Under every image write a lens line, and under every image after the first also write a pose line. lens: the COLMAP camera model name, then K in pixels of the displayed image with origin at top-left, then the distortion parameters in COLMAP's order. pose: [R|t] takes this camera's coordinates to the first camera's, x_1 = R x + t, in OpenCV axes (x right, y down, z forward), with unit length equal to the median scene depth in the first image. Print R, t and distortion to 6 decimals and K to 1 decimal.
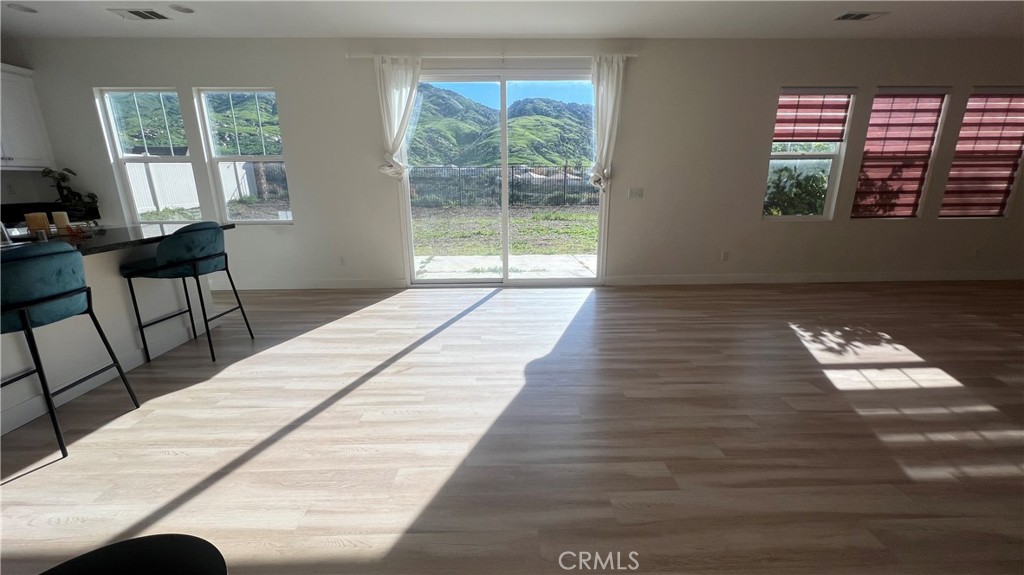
lens RADIAL K [[405.2, 0, 511.1], [0, 405.2, 288.1], [0, 0, 1]] dist [0.000397, -0.000194]
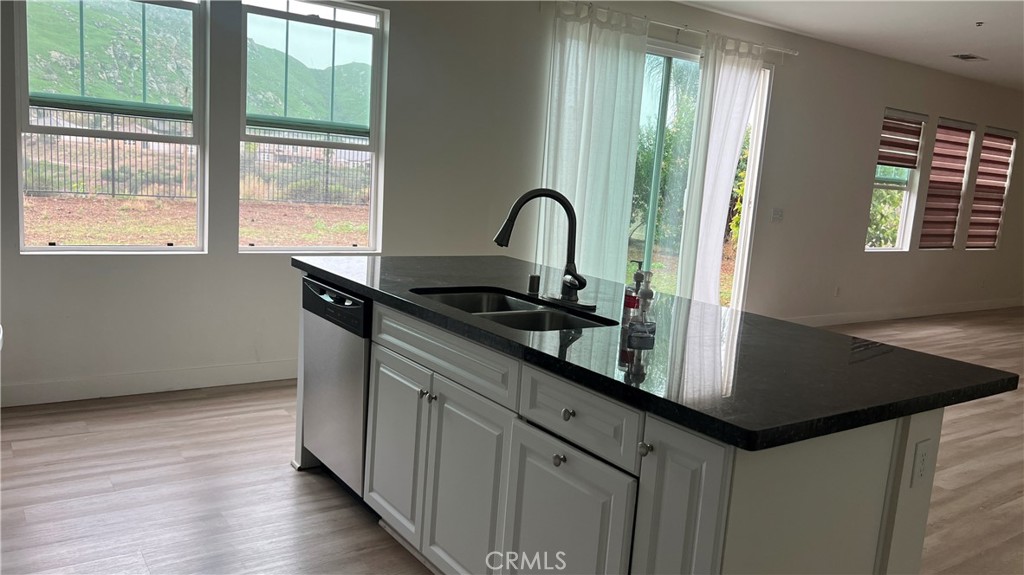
lens RADIAL K [[773.1, 0, 513.9], [0, 773.1, 292.6], [0, 0, 1]] dist [0.012474, 0.013174]
pose [[0.829514, -0.021915, 0.558056, -1.068349], [0.063661, 0.996427, -0.055498, -0.034233], [-0.554846, 0.081562, 0.827945, 0.044740]]
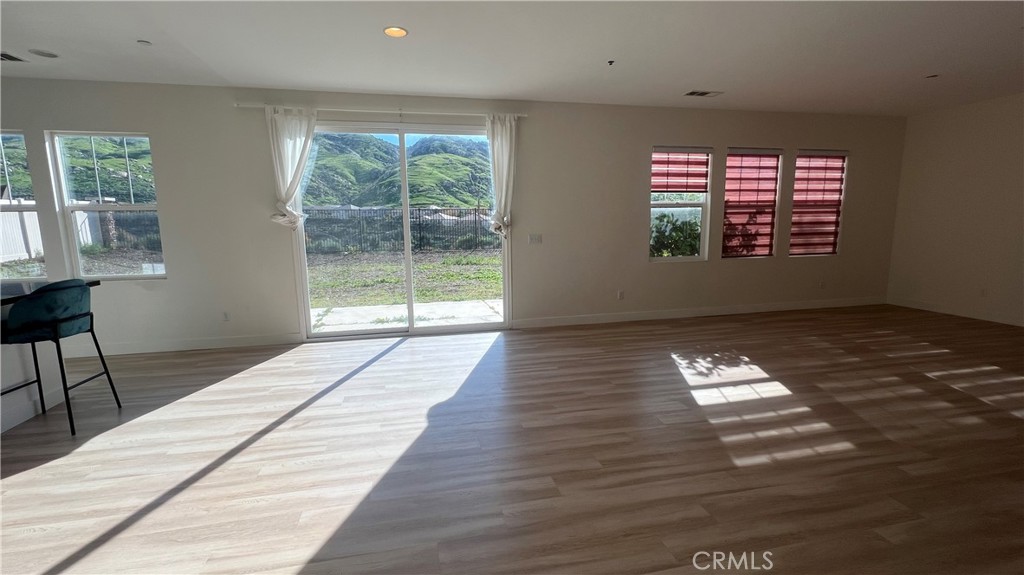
lens RADIAL K [[449.9, 0, 509.3], [0, 449.9, 289.5], [0, 0, 1]] dist [0.000105, 0.001116]
pose [[0.981135, -0.035264, 0.190078, 0.017606], [0.055846, 0.993004, -0.104036, 0.013654], [-0.185080, 0.112688, 0.976241, -0.117915]]
